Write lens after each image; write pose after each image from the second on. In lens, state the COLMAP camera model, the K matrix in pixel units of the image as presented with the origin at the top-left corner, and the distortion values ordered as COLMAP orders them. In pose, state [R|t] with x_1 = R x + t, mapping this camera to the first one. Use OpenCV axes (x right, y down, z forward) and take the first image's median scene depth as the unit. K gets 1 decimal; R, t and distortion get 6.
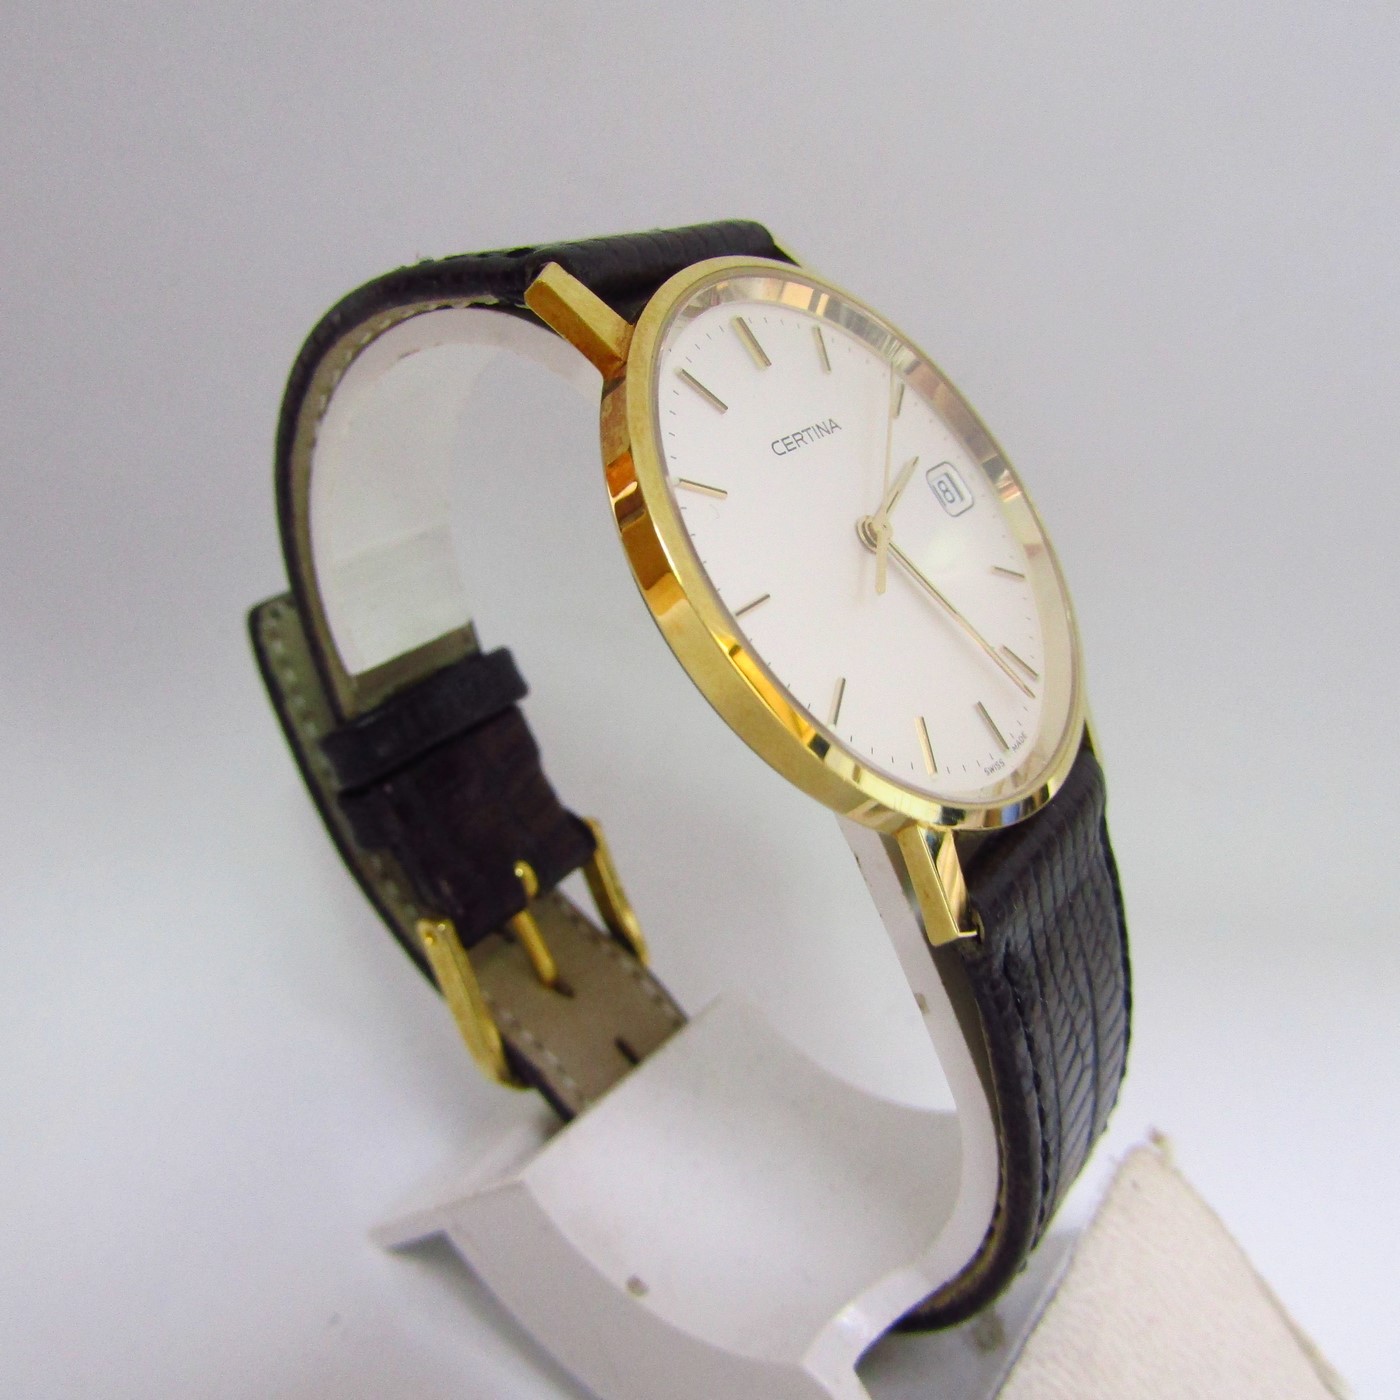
lens RADIAL K [[1426.9, 0, 695.8], [0, 1426.9, 700.5], [0, 0, 1]] dist [0.074262, -0.008801]
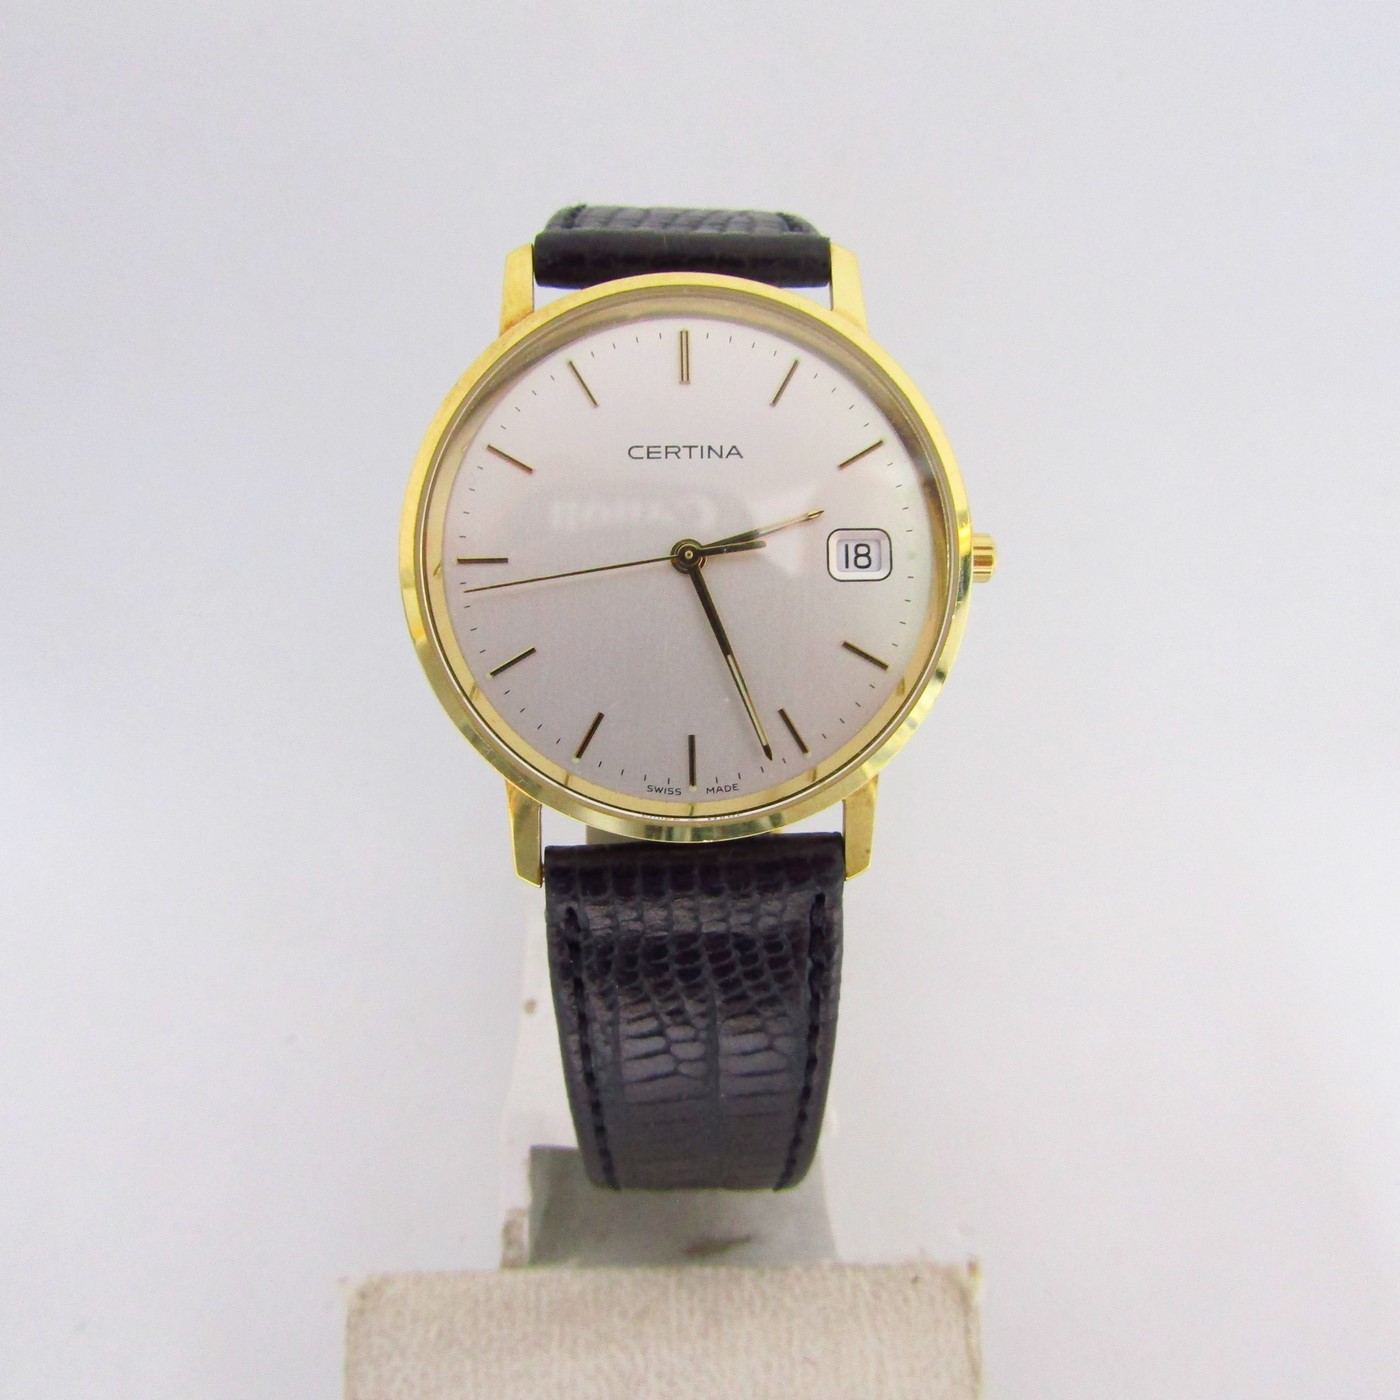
lens RADIAL K [[1426.9, 0, 695.8], [0, 1426.9, 700.5], [0, 0, 1]] dist [0.074262, -0.008801]
pose [[0.602095, 0.480981, -0.637290, 0.825999], [-0.360813, 0.875944, 0.320213, -0.349226], [0.712247, 0.037144, 0.700946, 0.213625]]
